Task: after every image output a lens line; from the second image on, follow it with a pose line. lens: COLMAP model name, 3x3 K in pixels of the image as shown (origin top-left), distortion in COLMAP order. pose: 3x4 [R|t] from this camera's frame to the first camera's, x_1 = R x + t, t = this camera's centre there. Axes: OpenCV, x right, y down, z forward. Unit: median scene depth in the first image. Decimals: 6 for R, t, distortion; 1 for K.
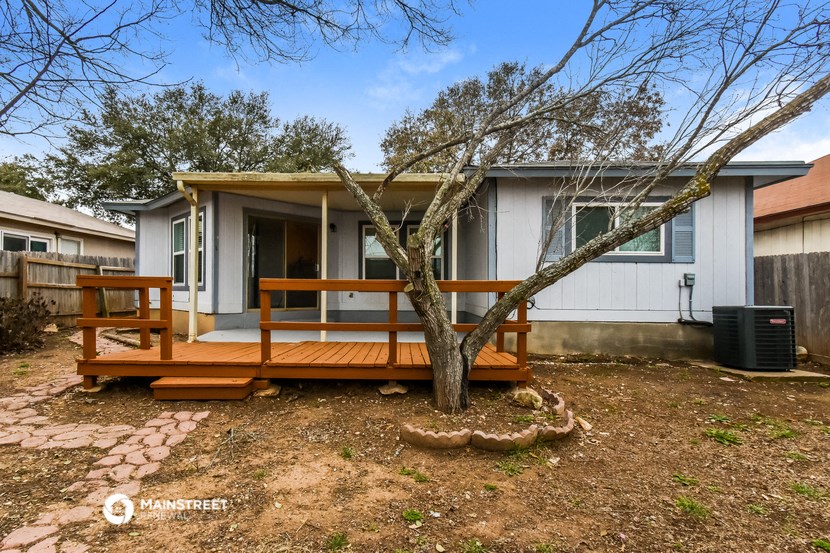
lens RADIAL K [[456.1, 0, 415.0], [0, 456.1, 276.5], [0, 0, 1]] dist [0.002474, 0.000683]
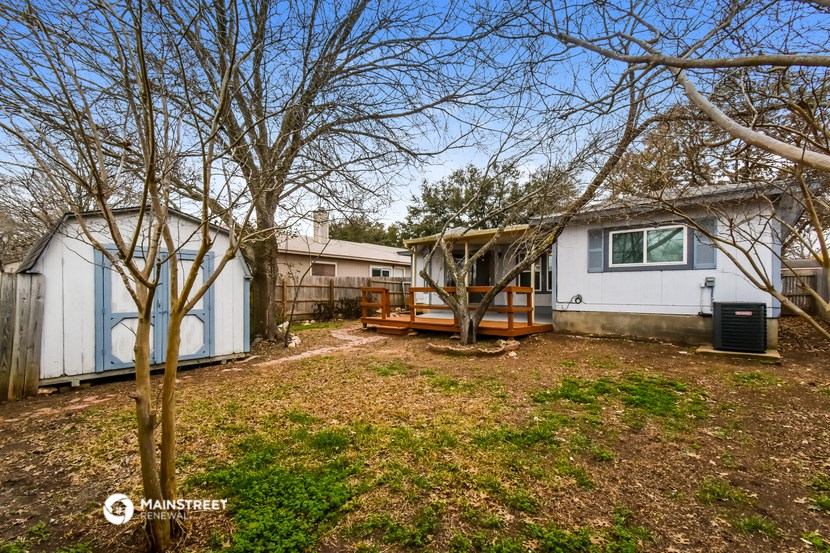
lens RADIAL K [[395.8, 0, 415.0], [0, 395.8, 276.5], [0, 0, 1]] dist [0.000017, -0.000056]
pose [[0.746860, -0.036516, -0.663978, 0.720162], [0.023444, 0.999316, -0.028588, 0.004166], [0.664568, 0.005785, 0.747205, -0.378046]]
